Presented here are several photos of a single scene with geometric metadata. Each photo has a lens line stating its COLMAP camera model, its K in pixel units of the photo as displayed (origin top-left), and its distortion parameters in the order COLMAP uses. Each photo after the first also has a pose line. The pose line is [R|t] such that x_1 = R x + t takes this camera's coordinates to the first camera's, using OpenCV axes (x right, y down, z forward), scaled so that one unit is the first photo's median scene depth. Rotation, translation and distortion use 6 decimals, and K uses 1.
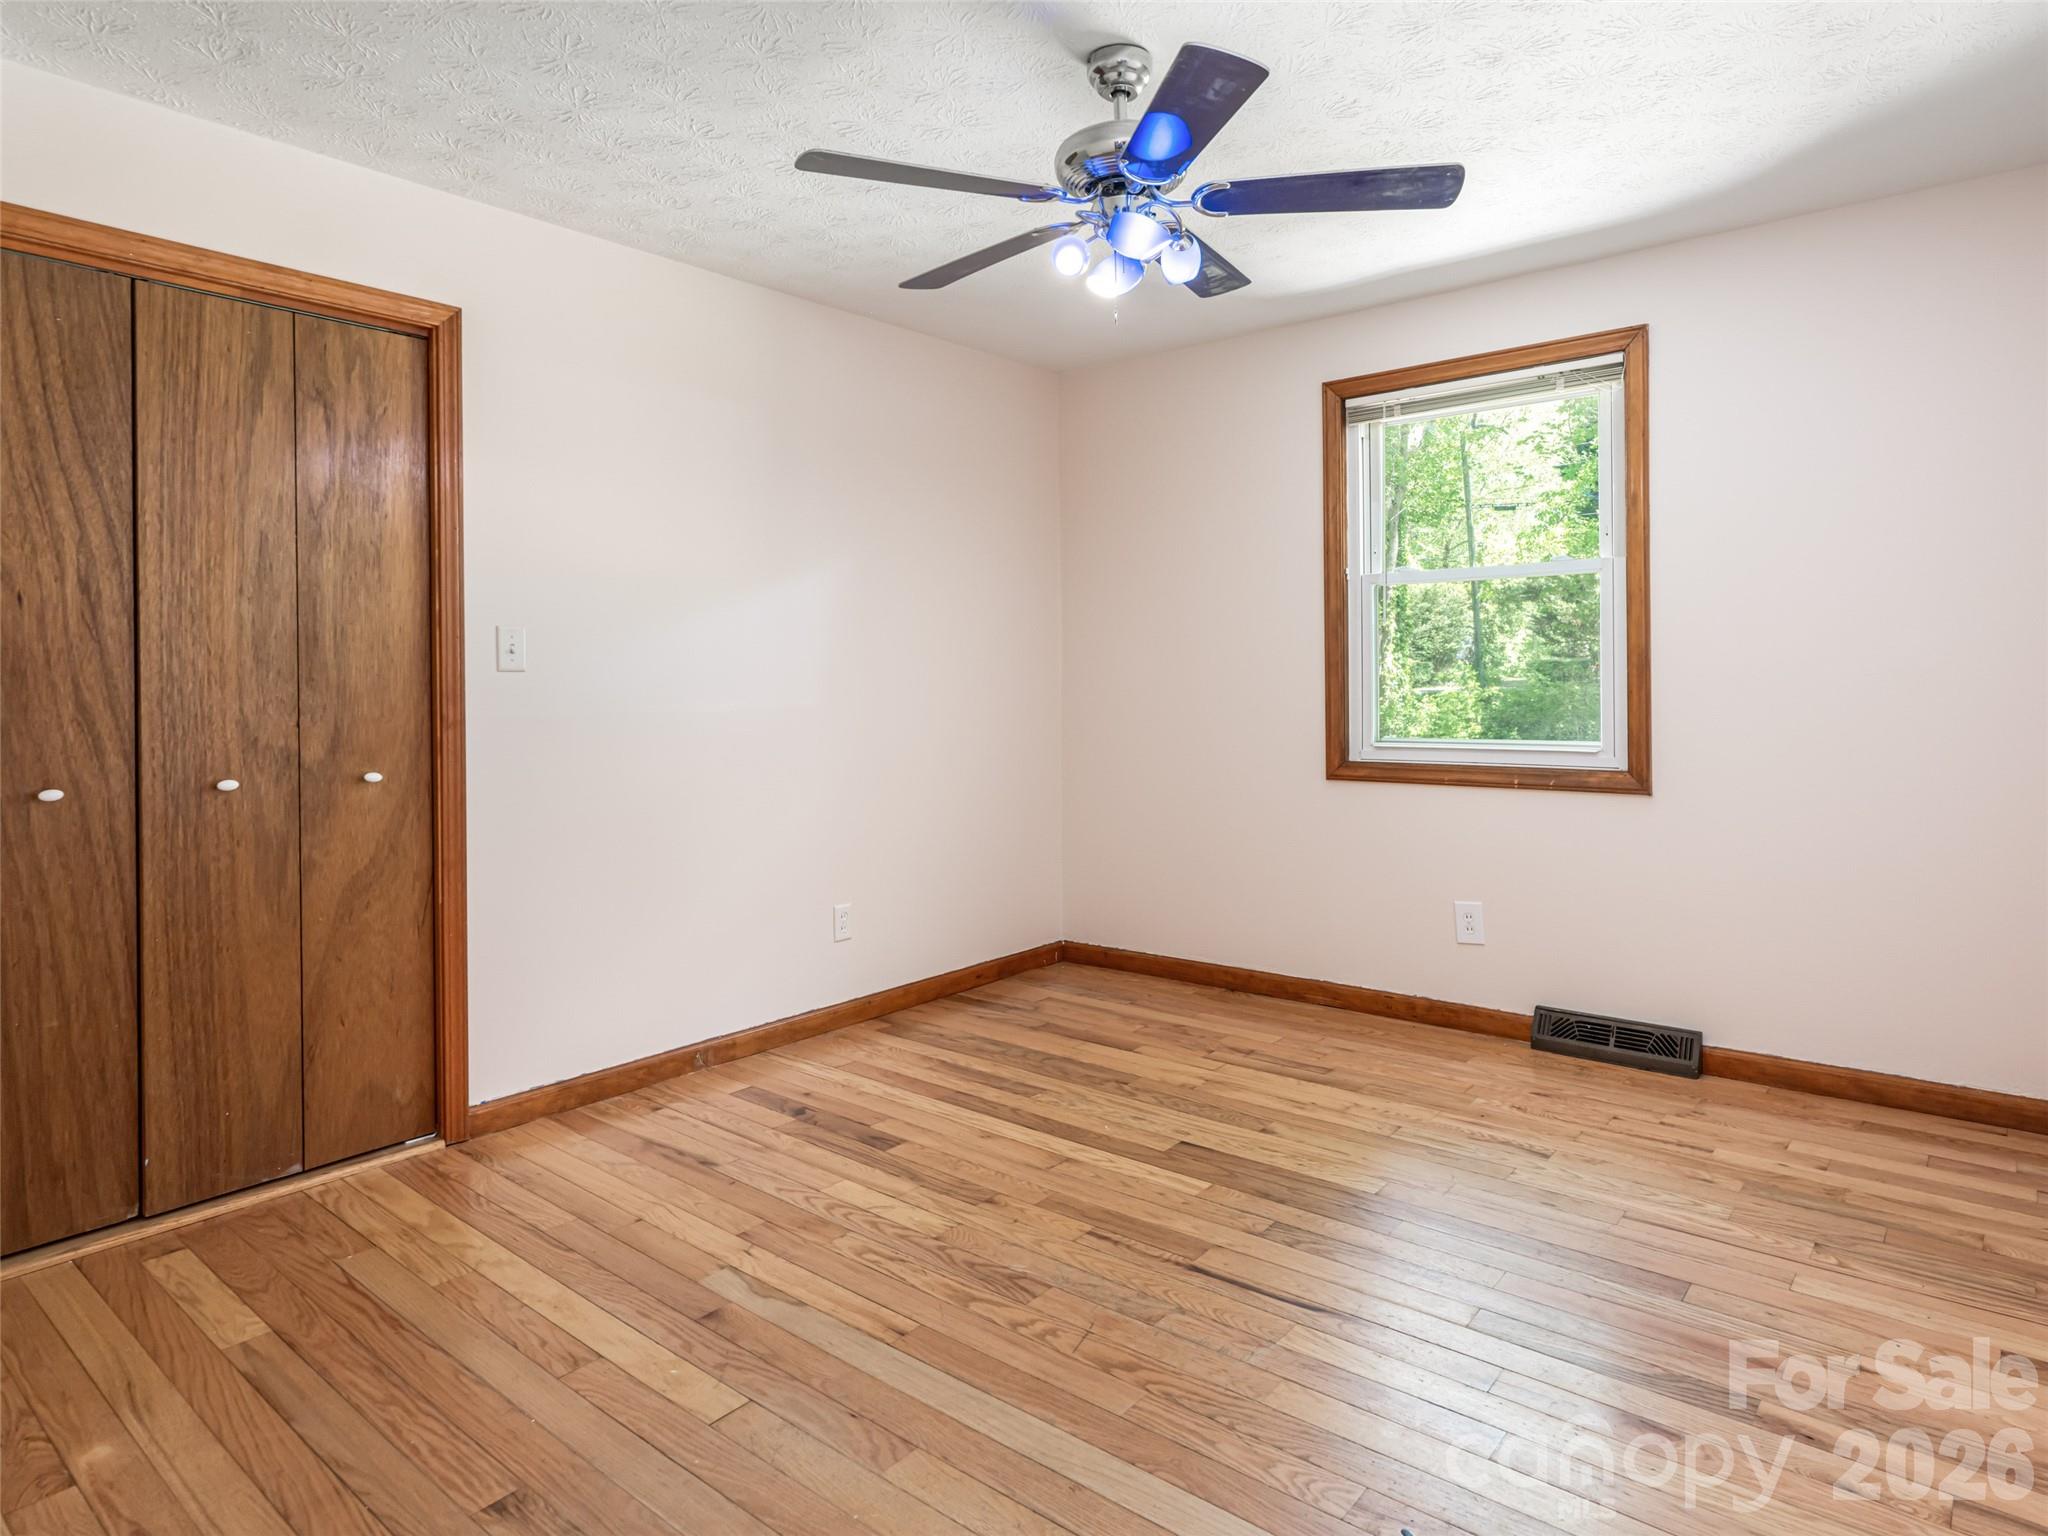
lens RADIAL K [[1171.1, 0, 1024.0], [0, 1171.1, 768.0], [0, 0, 1]] dist [0.000338, 0.000073]
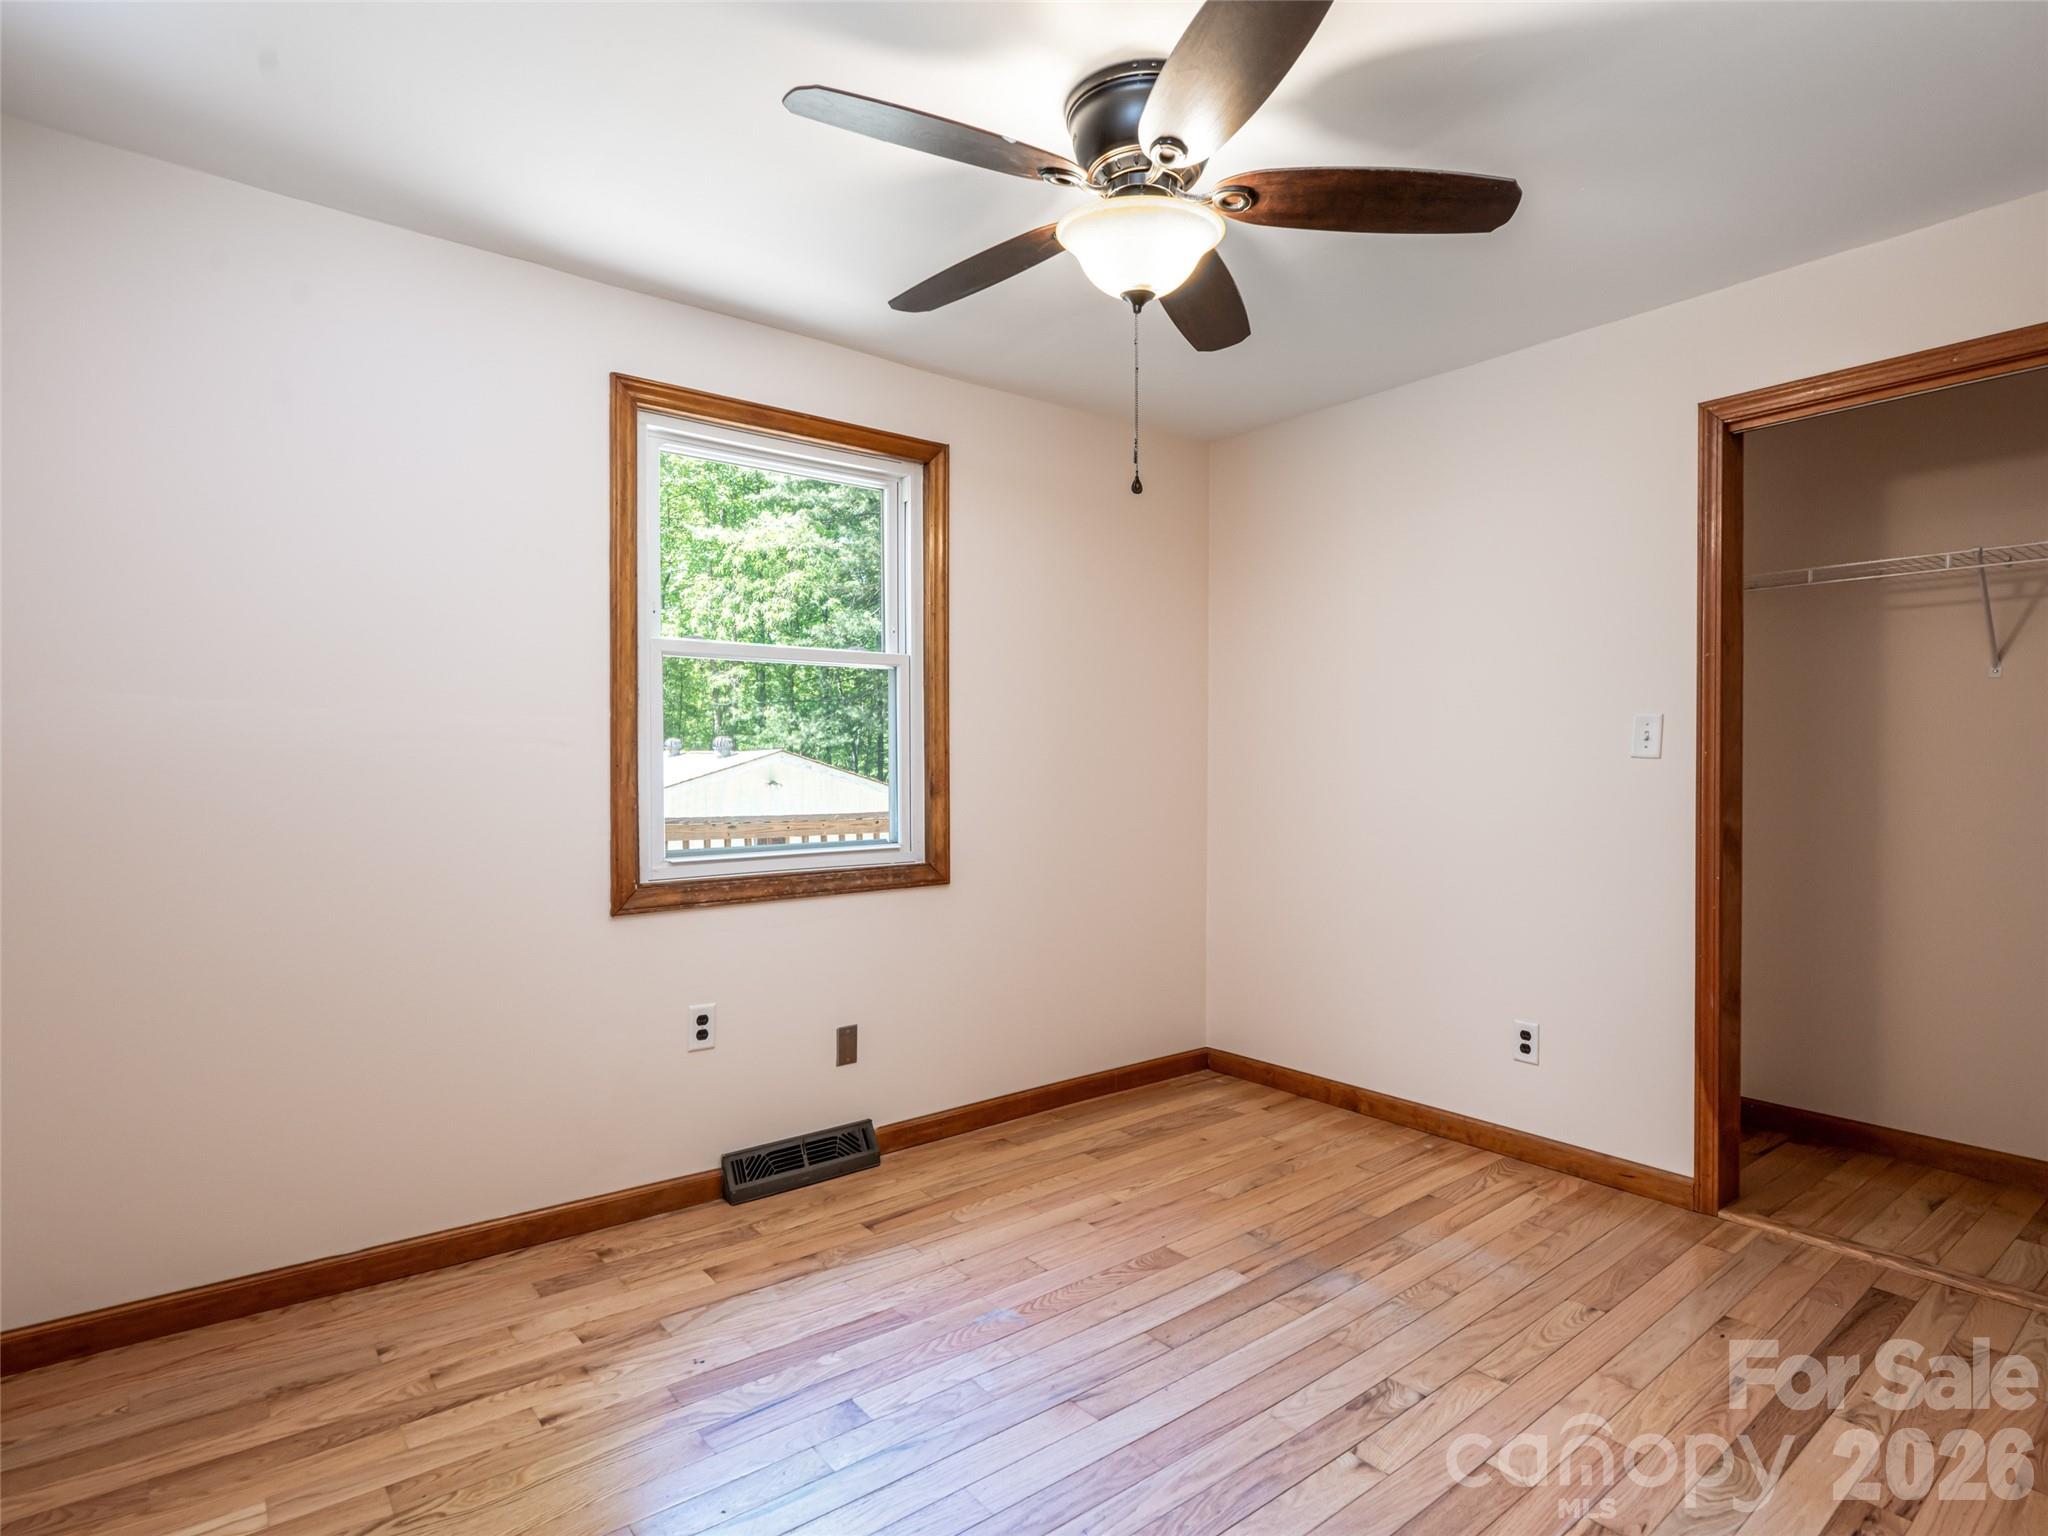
lens RADIAL K [[1079.0, 0, 1024.0], [0, 1079.0, 768.0], [0, 0, 1]] dist [0.000586, -0.000010]
pose [[0.195509, 0.032341, 0.980169, -0.348635], [0.104415, 0.993089, -0.053594, -0.018945], [-0.975128, 0.112823, 0.190780, 0.647393]]
